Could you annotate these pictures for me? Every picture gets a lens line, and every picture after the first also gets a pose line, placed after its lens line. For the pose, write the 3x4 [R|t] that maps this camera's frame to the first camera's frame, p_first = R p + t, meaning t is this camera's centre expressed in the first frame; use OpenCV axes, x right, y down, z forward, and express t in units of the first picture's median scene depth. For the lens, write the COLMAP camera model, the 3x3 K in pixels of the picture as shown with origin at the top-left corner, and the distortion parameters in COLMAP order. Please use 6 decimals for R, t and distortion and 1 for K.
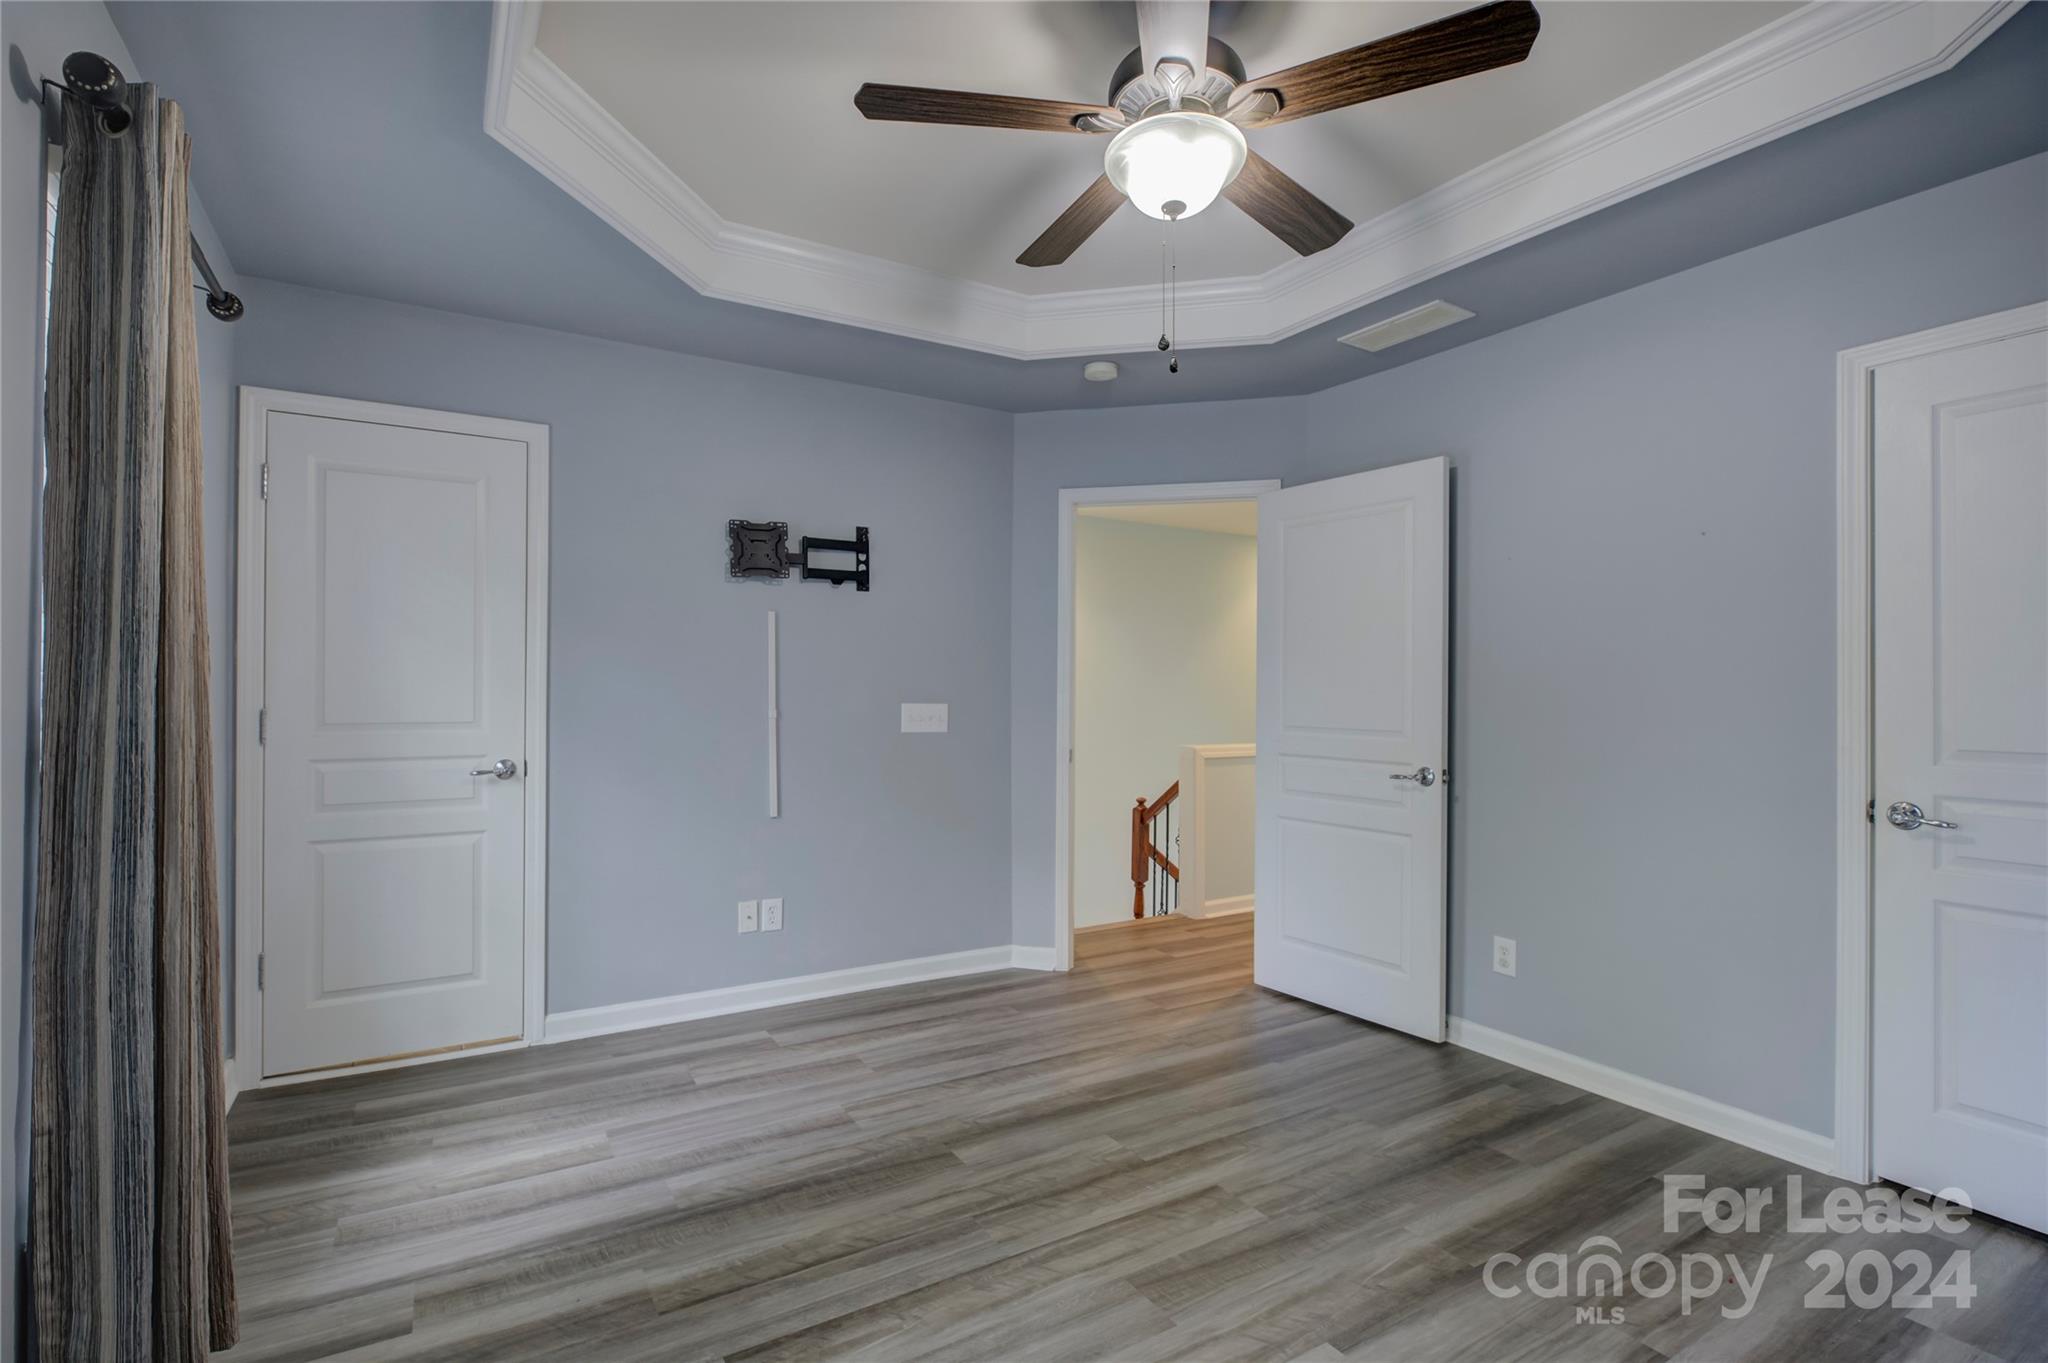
lens RADIAL K [[950.6, 0, 1000.1], [0, 950.6, 682.3], [0, 0, 1]] dist [-0.002800, 0.000099]
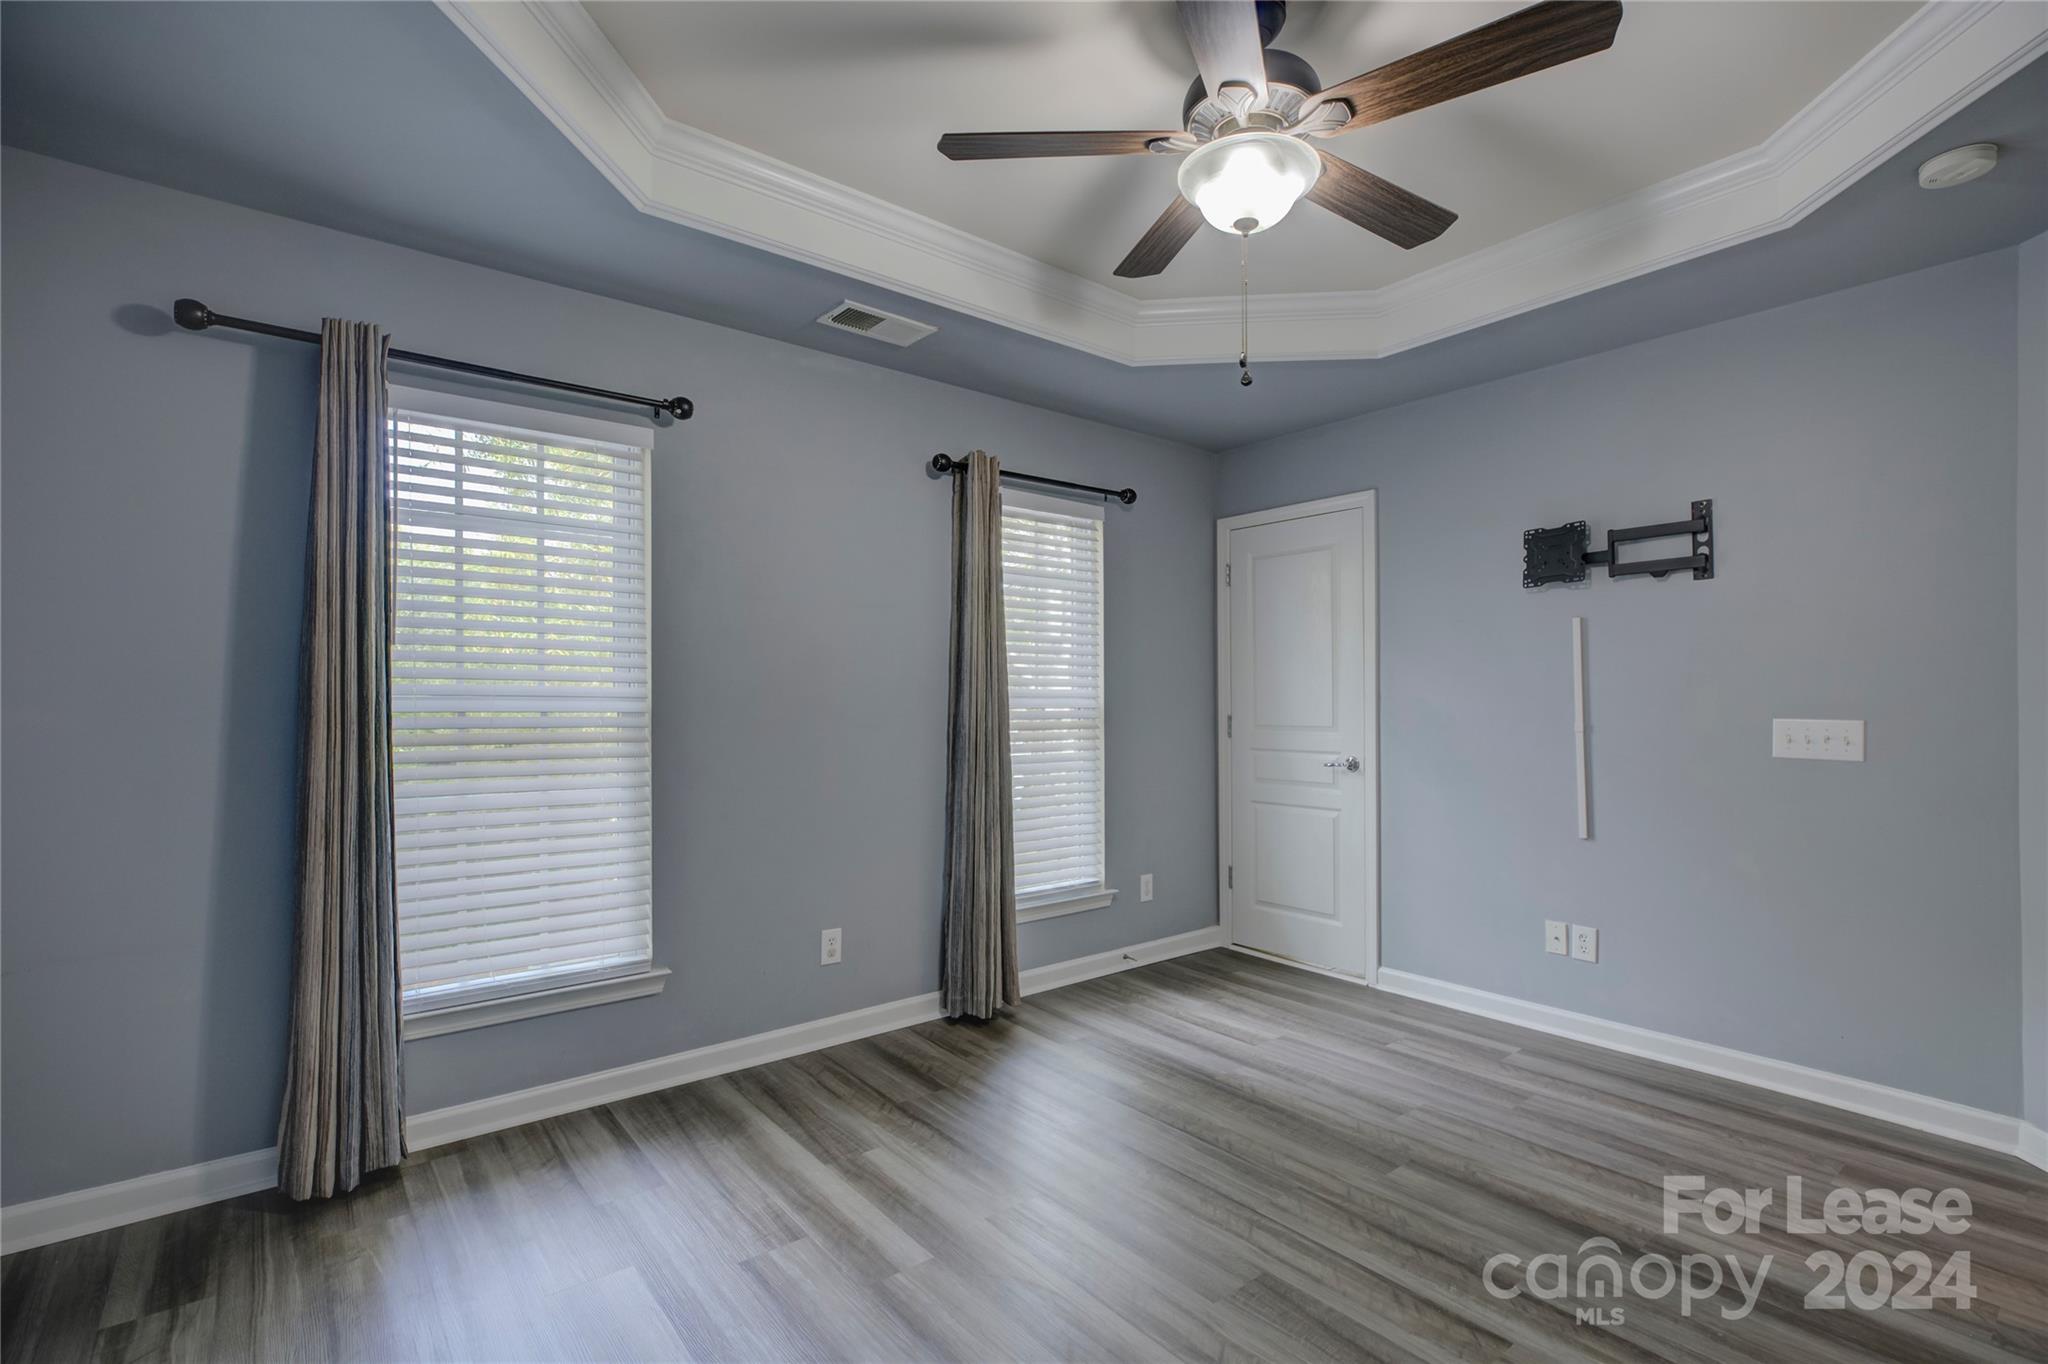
lens RADIAL K [[950.6, 0, 1024.2], [0, 950.6, 690.7], [0, 0, 1]] dist [-0.002800, 0.000099]
pose [[0.140621, -0.018875, -0.989884, 0.708540], [0.005123, 0.999819, -0.018336, 0.013663], [0.990050, -0.002493, 0.140692, 0.383341]]
